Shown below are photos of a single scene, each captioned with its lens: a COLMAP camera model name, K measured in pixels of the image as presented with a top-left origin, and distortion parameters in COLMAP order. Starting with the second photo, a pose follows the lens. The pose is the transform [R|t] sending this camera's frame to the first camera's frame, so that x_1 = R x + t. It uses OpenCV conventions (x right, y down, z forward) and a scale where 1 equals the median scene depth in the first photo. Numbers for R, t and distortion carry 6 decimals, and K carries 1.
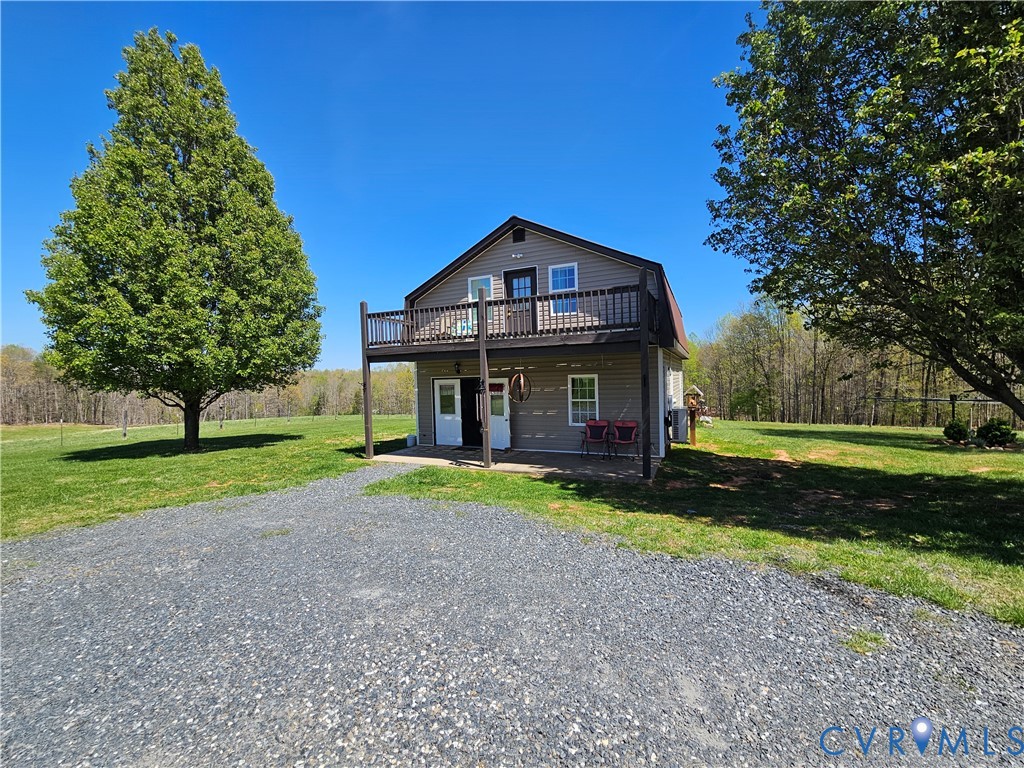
lens RADIAL K [[418.5, 0, 510.5], [0, 418.5, 385.3], [0, 0, 1]] dist [0.000035, 0.000389]
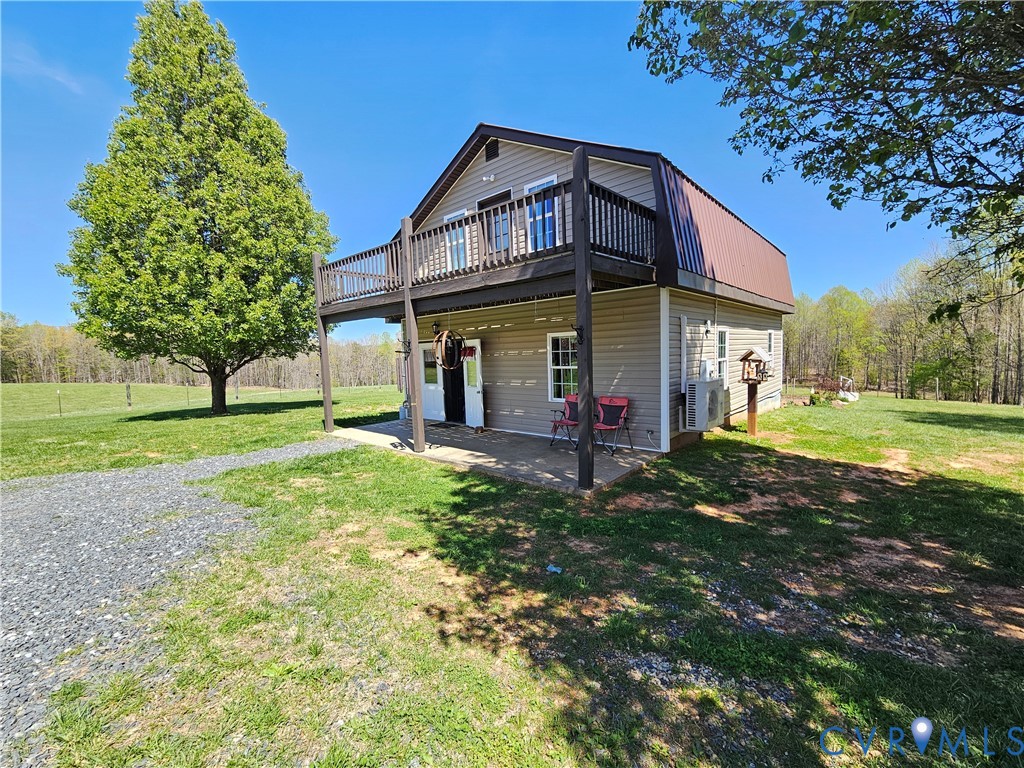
lens RADIAL K [[418.5, 0, 514.2], [0, 418.5, 385.1], [0, 0, 1]] dist [0.000035, 0.000389]
pose [[0.957206, 0.015143, -0.289012, 0.286909], [0.005119, 0.997588, 0.069222, 0.014601], [0.289363, -0.067739, 0.954820, 0.260459]]
